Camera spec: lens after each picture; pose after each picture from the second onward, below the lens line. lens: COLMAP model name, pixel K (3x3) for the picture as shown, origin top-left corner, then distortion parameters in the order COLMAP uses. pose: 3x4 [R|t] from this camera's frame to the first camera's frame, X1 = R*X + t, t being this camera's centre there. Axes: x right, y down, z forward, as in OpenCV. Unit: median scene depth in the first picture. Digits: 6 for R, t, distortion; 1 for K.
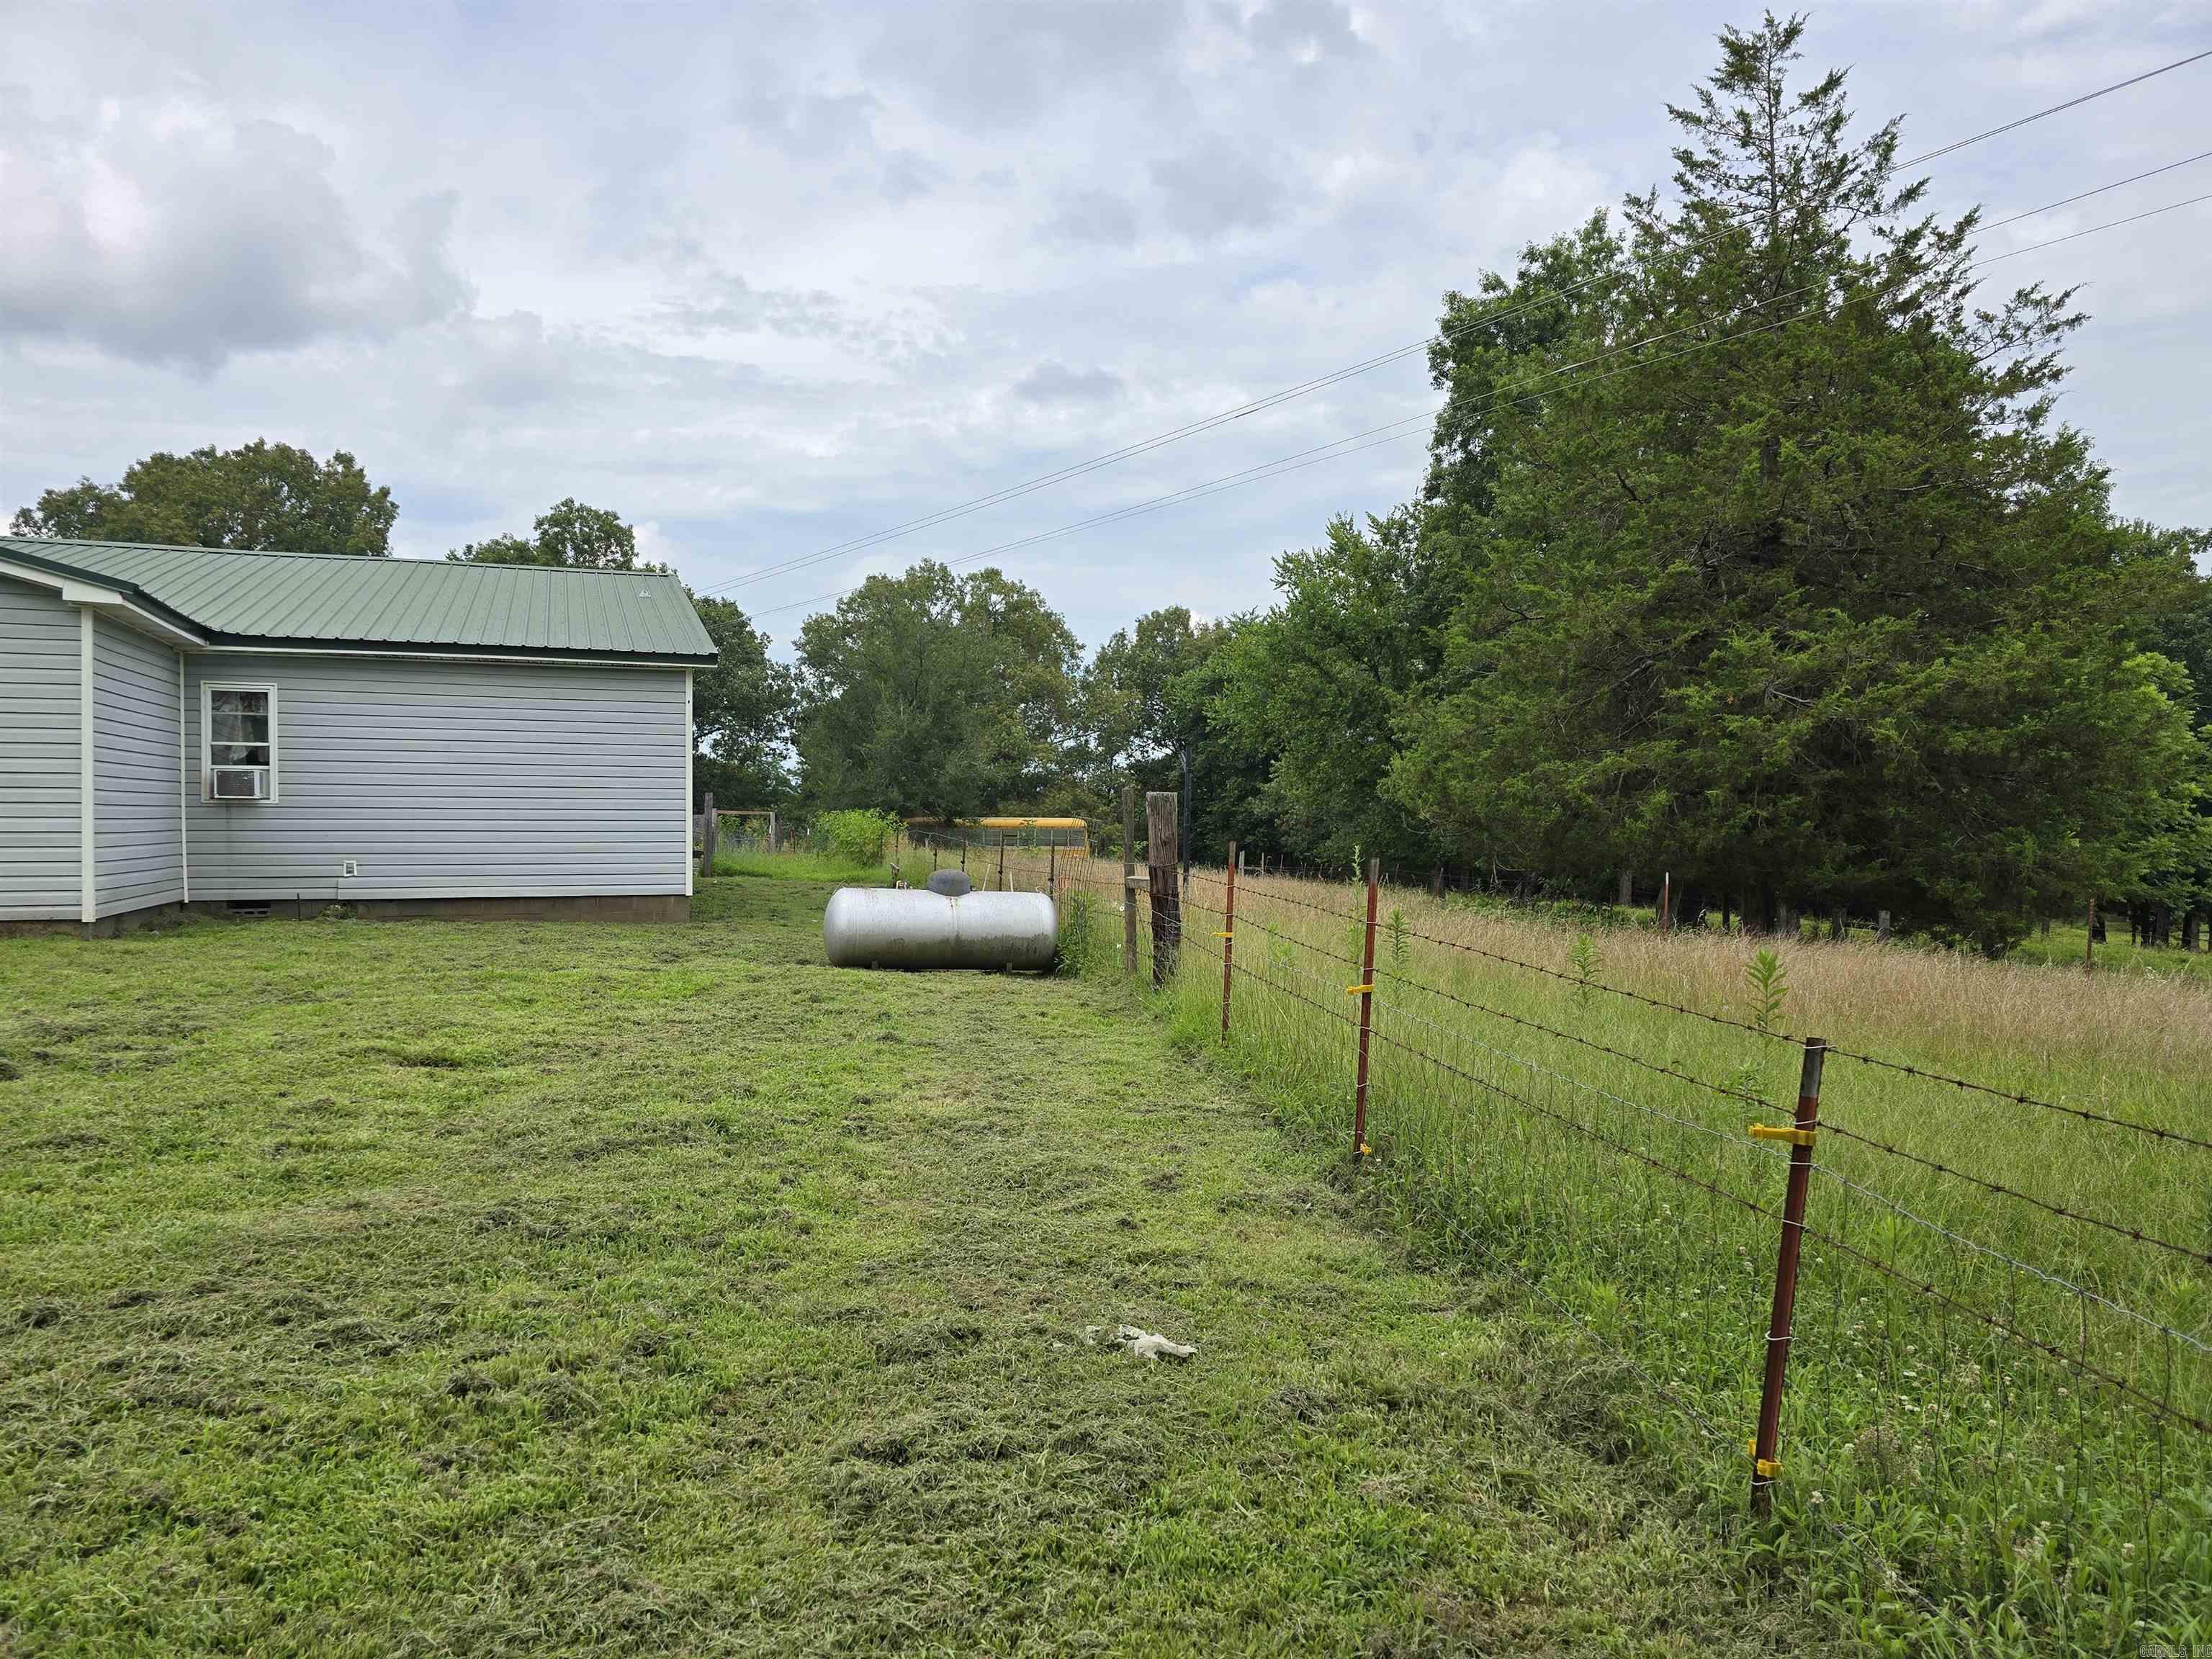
lens RADIAL K [[1471.8, 0, 1115.8], [0, 1471.8, 852.9], [0, 0, 1]] dist [0.069639, -0.062131]
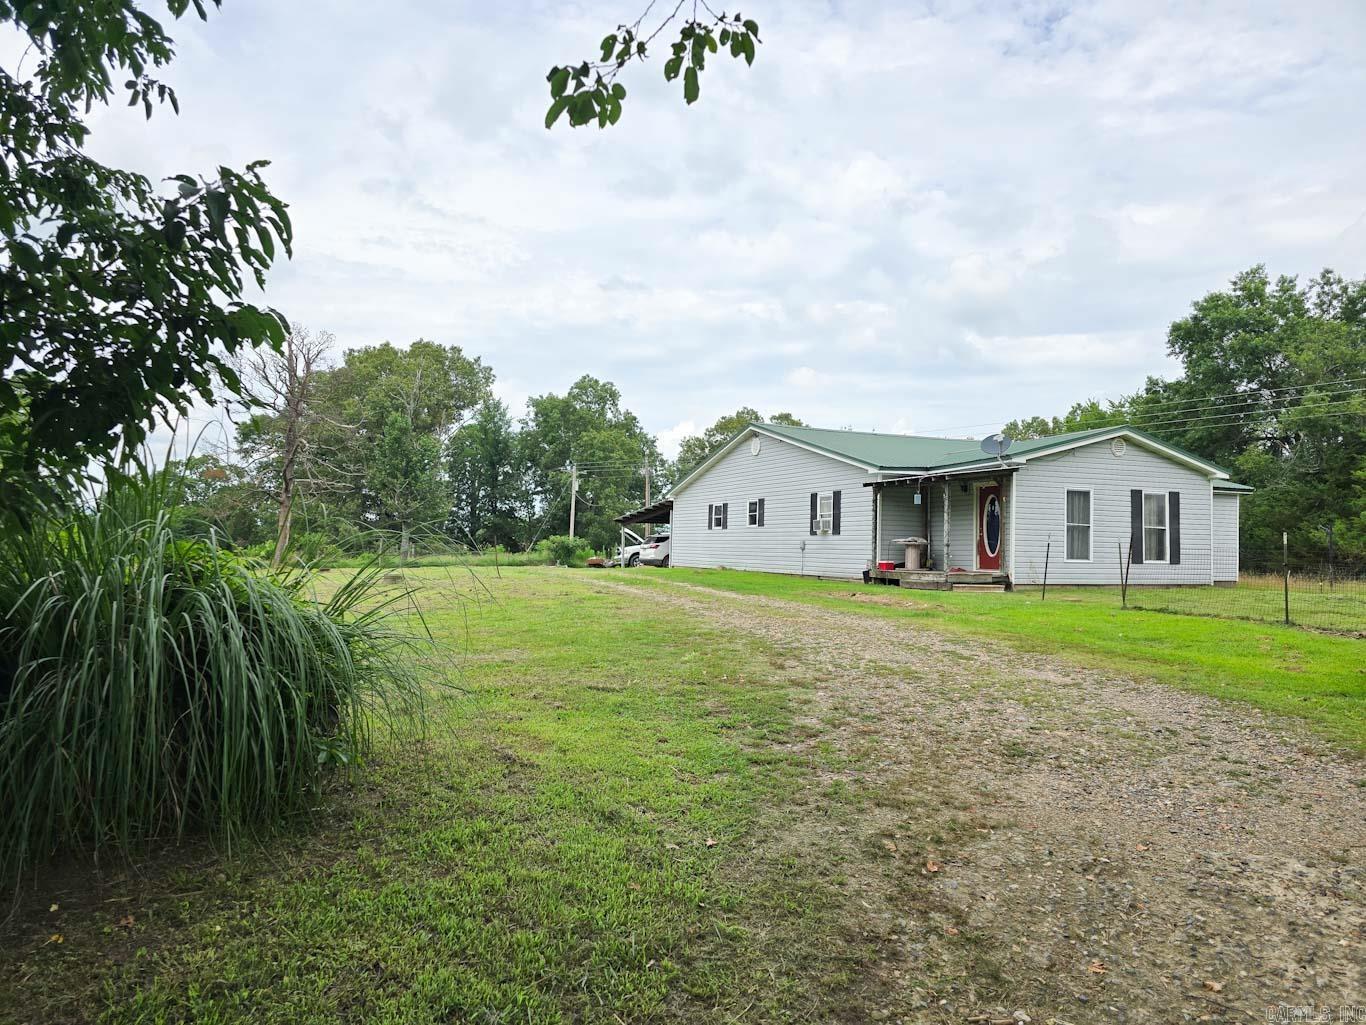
lens RADIAL K [[908.9, 0, 685.2], [0, 908.9, 505.8], [0, 0, 1]] dist [0.069639, -0.062131]
pose [[0.997445, 0.014223, 0.070002, -1.461938], [-0.009123, 0.997317, -0.072638, 0.025053], [-0.070847, 0.071814, 0.994899, -0.578648]]
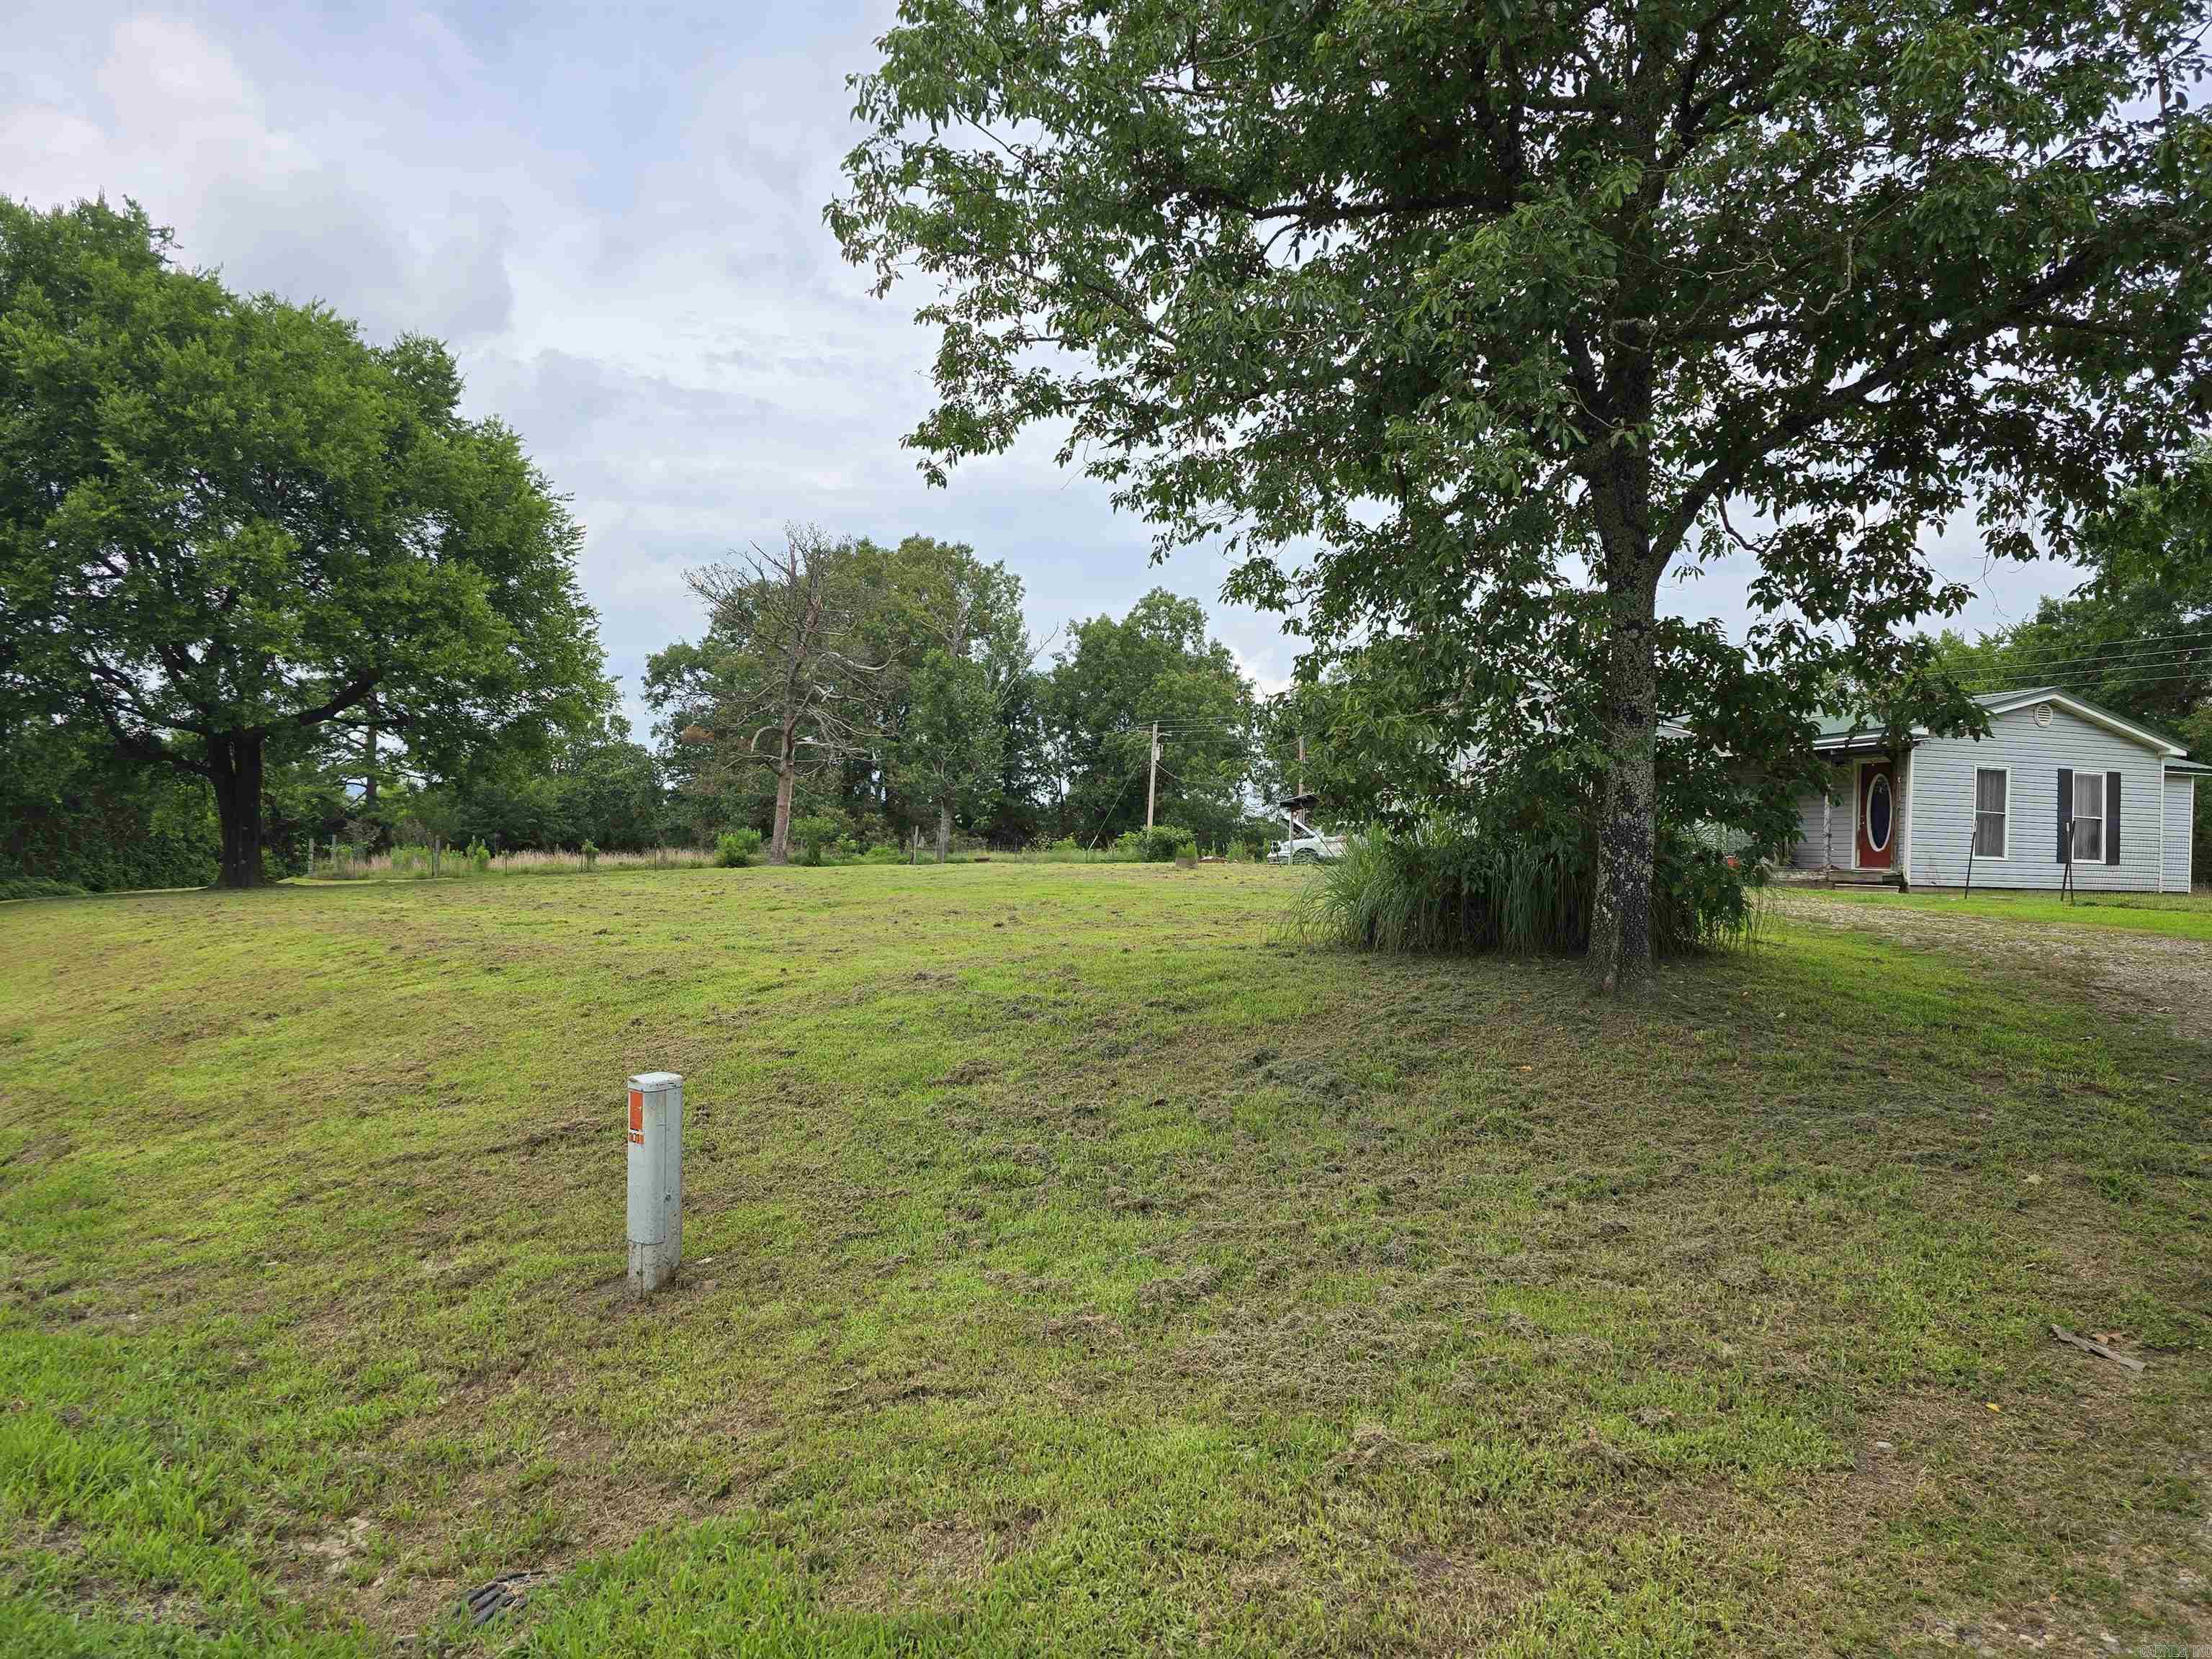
lens RADIAL K [[1471.8, 0, 1121.7], [0, 1471.8, 825.2], [0, 0, 1]] dist [0.069639, -0.062131]
pose [[0.999668, 0.025265, 0.004959, -1.804608], [-0.025024, 0.998727, -0.043795, 0.064925], [-0.006059, 0.043657, 0.999028, -1.001181]]
